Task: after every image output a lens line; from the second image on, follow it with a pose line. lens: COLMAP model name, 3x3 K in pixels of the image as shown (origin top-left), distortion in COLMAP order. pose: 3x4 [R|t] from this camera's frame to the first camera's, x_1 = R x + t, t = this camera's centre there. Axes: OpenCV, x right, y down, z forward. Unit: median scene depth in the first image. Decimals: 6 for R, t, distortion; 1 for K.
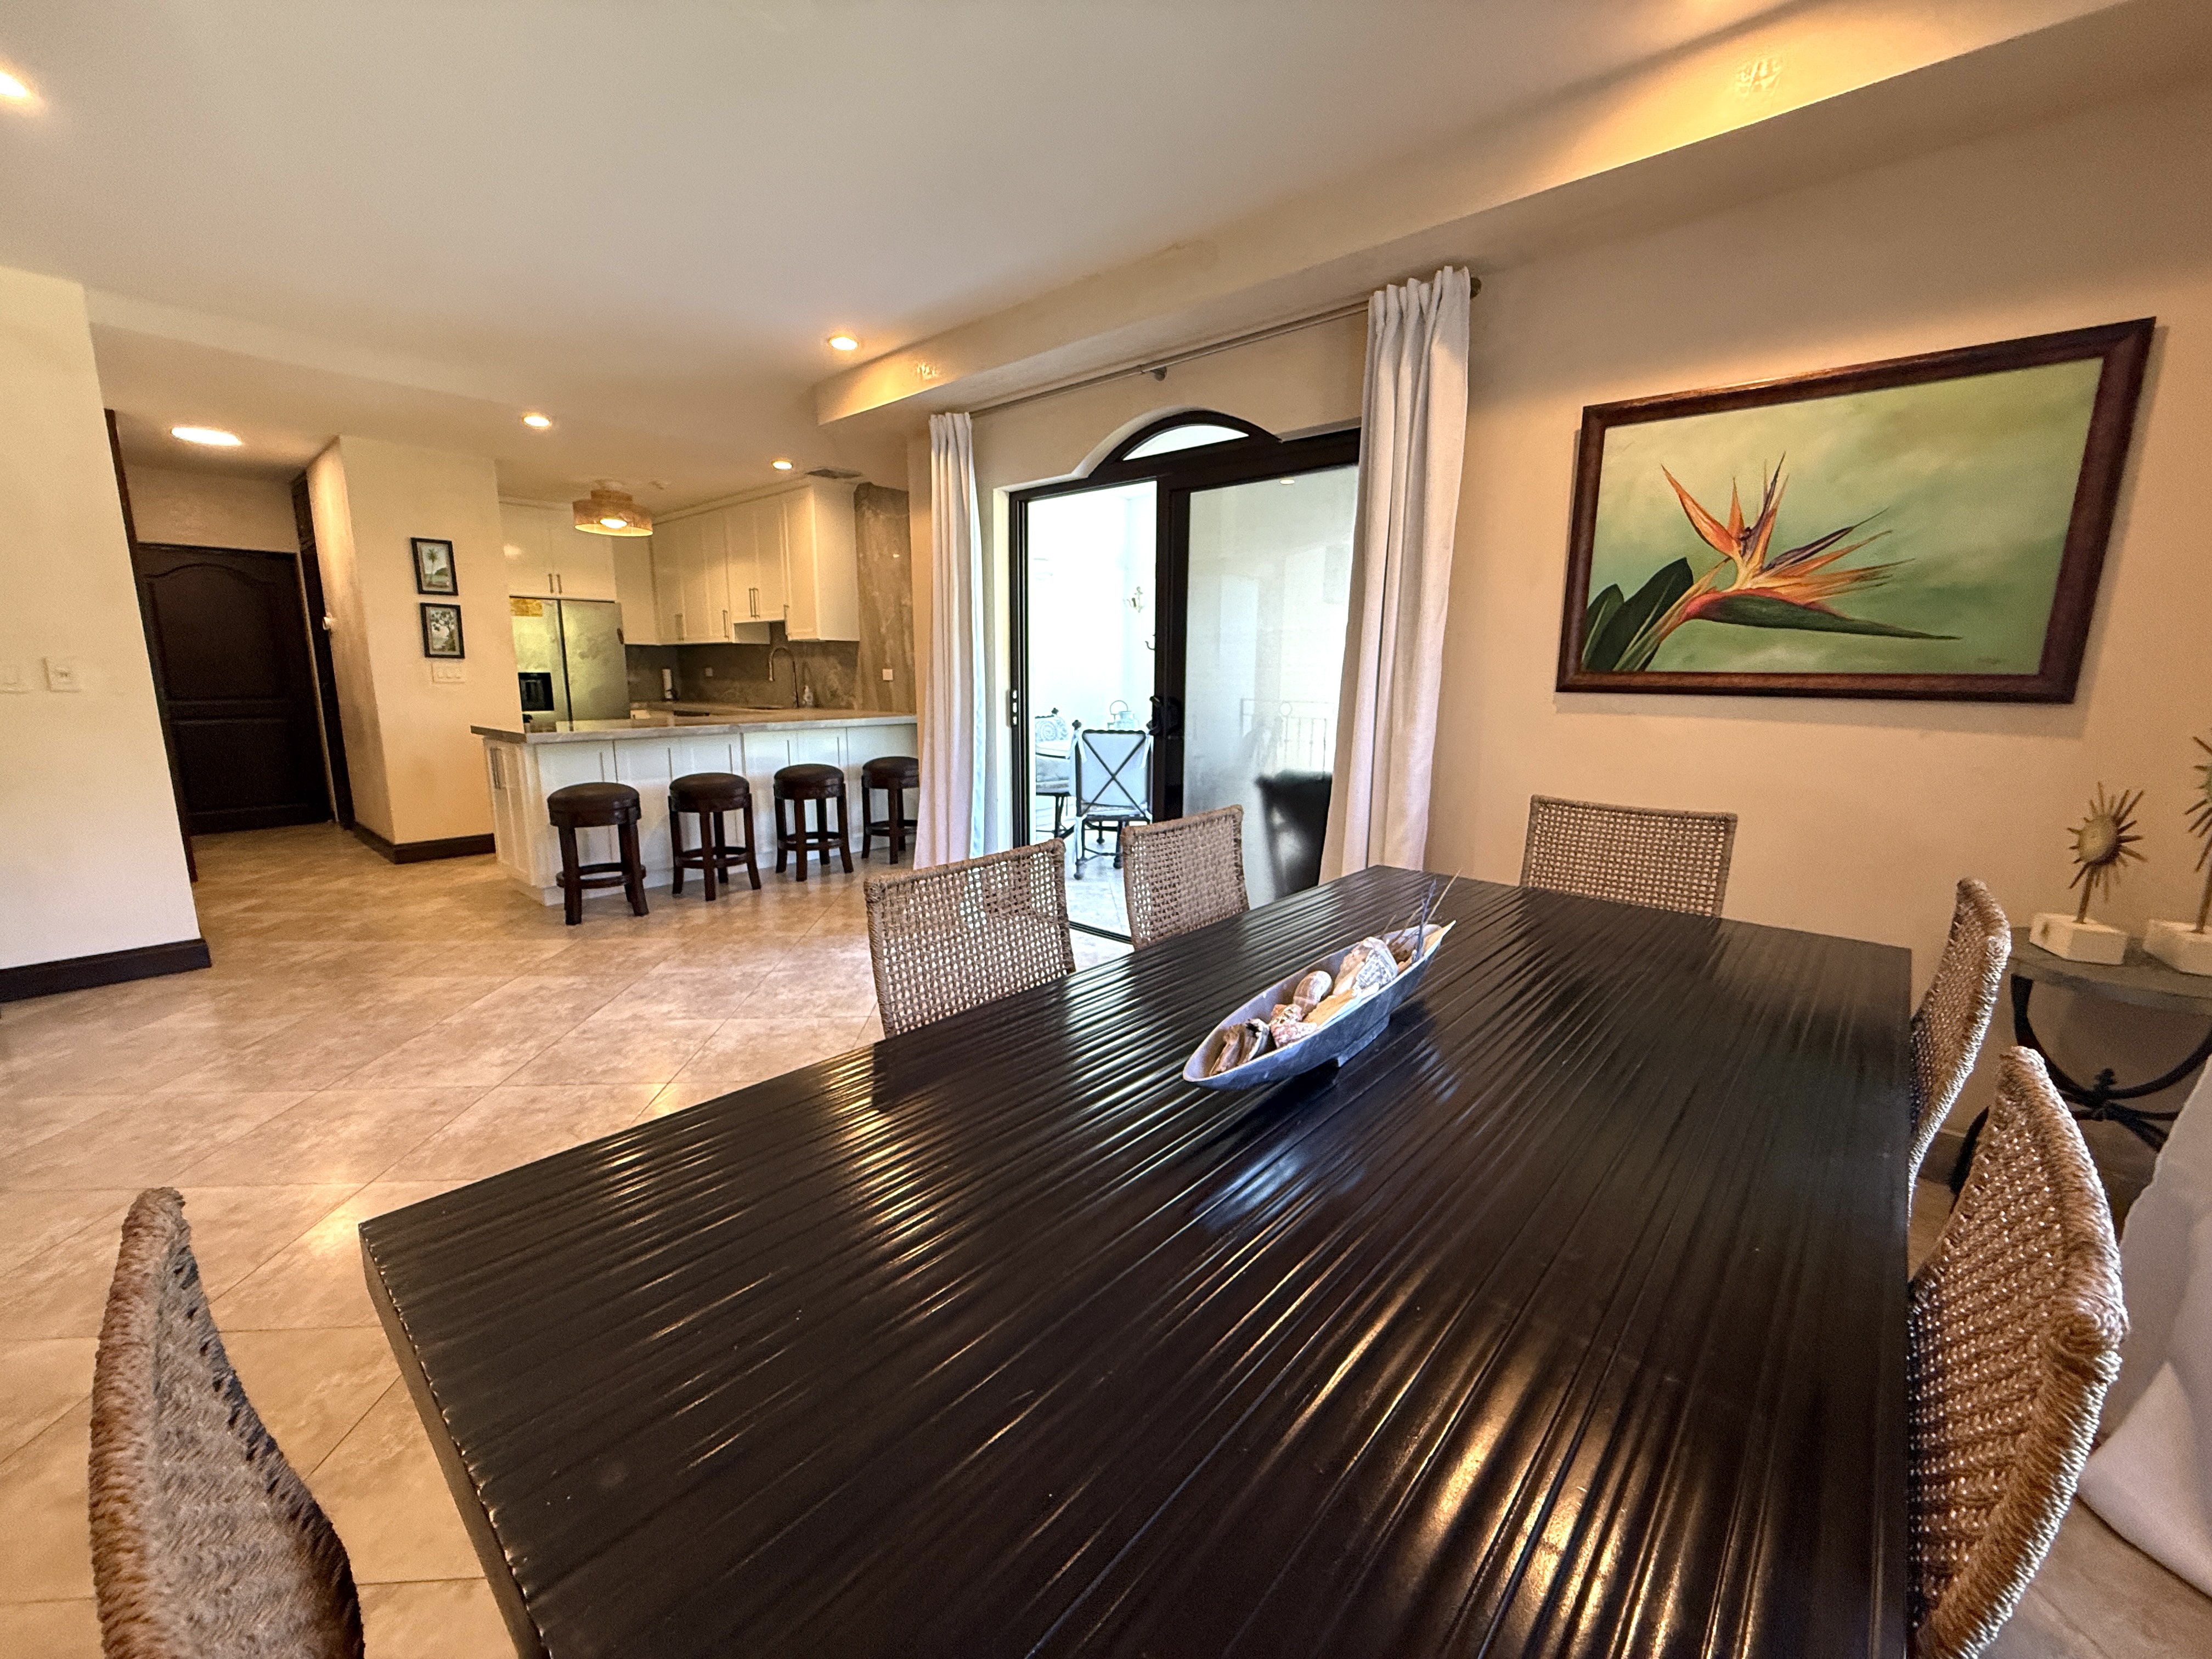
lens RADIAL K [[880.2, 0, 1106.0], [0, 880.2, 829.5], [0, 0, 1]] dist [-0.000194, -0.000185]
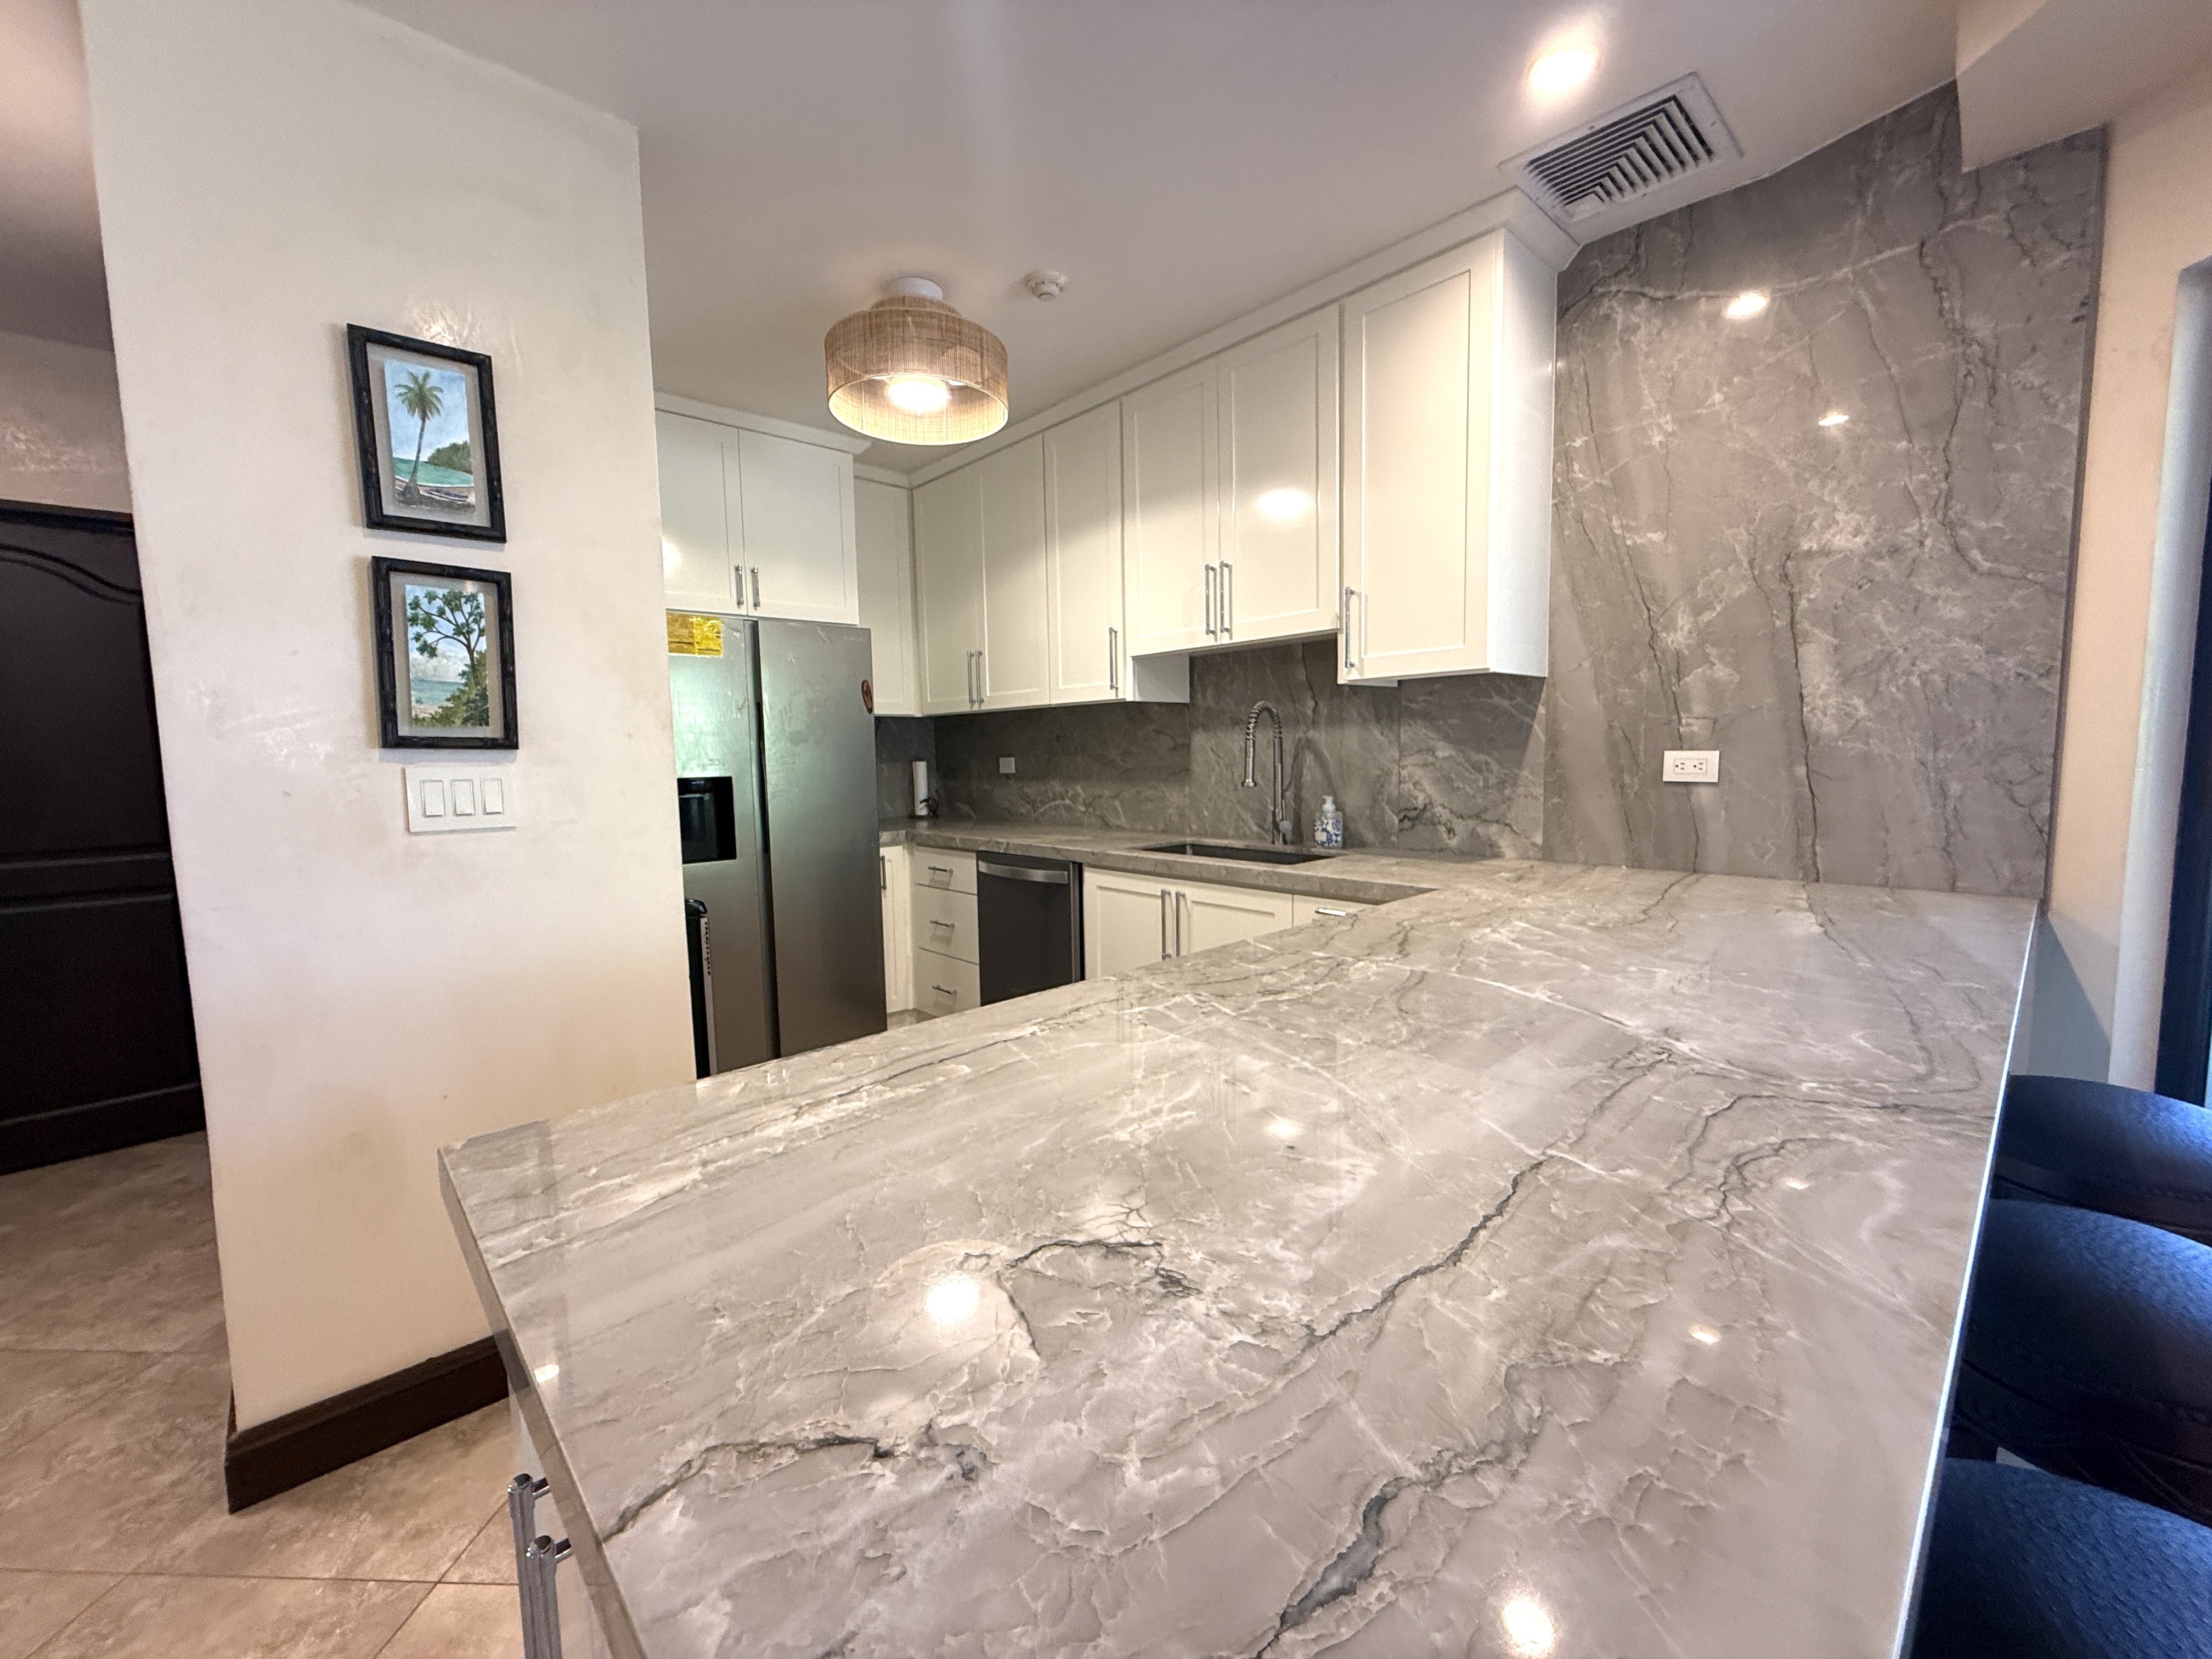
lens RADIAL K [[880.2, 0, 1106.0], [0, 880.2, 829.5], [0, 0, 1]] dist [-0.000194, -0.000185]
pose [[0.994908, -0.016018, -0.099505, -0.423740], [0.007157, 0.996025, -0.088784, -0.117747], [0.100531, 0.087619, 0.991068, 0.614761]]
